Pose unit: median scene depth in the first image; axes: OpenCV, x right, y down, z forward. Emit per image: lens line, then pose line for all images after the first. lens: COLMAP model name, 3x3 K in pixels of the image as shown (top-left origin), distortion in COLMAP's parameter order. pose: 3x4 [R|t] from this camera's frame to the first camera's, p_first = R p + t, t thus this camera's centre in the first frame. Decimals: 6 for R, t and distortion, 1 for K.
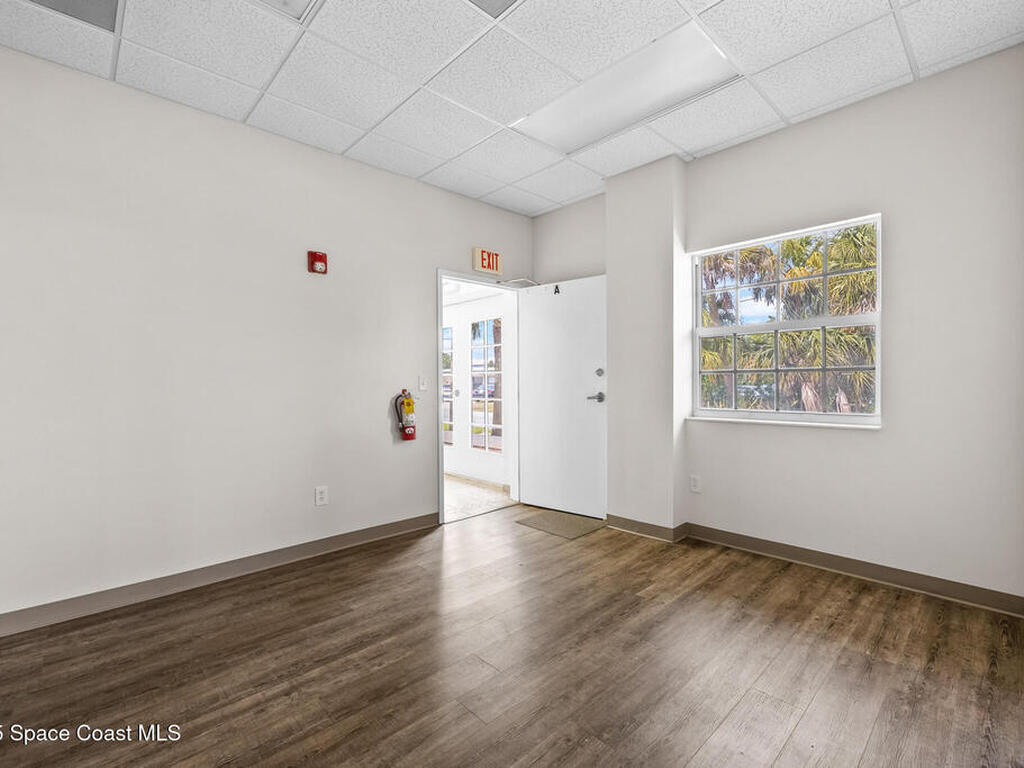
lens RADIAL K [[468.1, 0, 513.3], [0, 468.1, 388.5], [0, 0, 1]] dist [-0.000372, 0.000039]
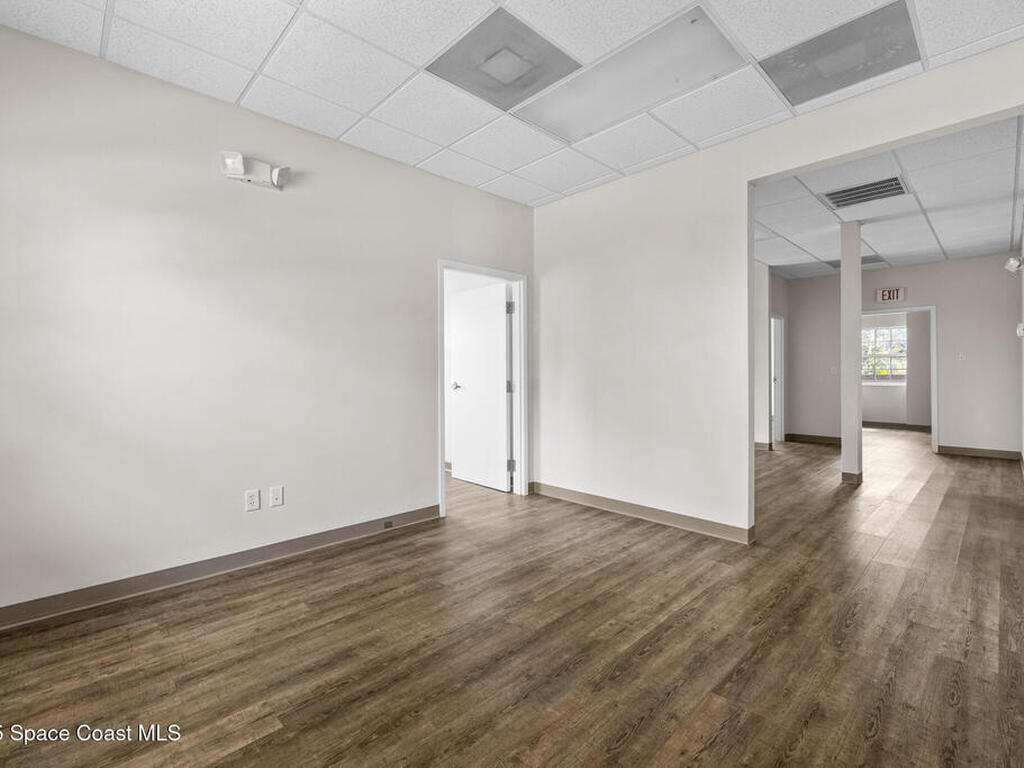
lens RADIAL K [[468.1, 0, 513.3], [0, 468.1, 388.5], [0, 0, 1]] dist [-0.000372, 0.000039]
pose [[-0.999859, 0.012561, -0.011117, -0.041041], [0.011938, 0.998445, 0.054456, -0.031644], [0.011784, 0.054316, -0.998454, 1.861036]]
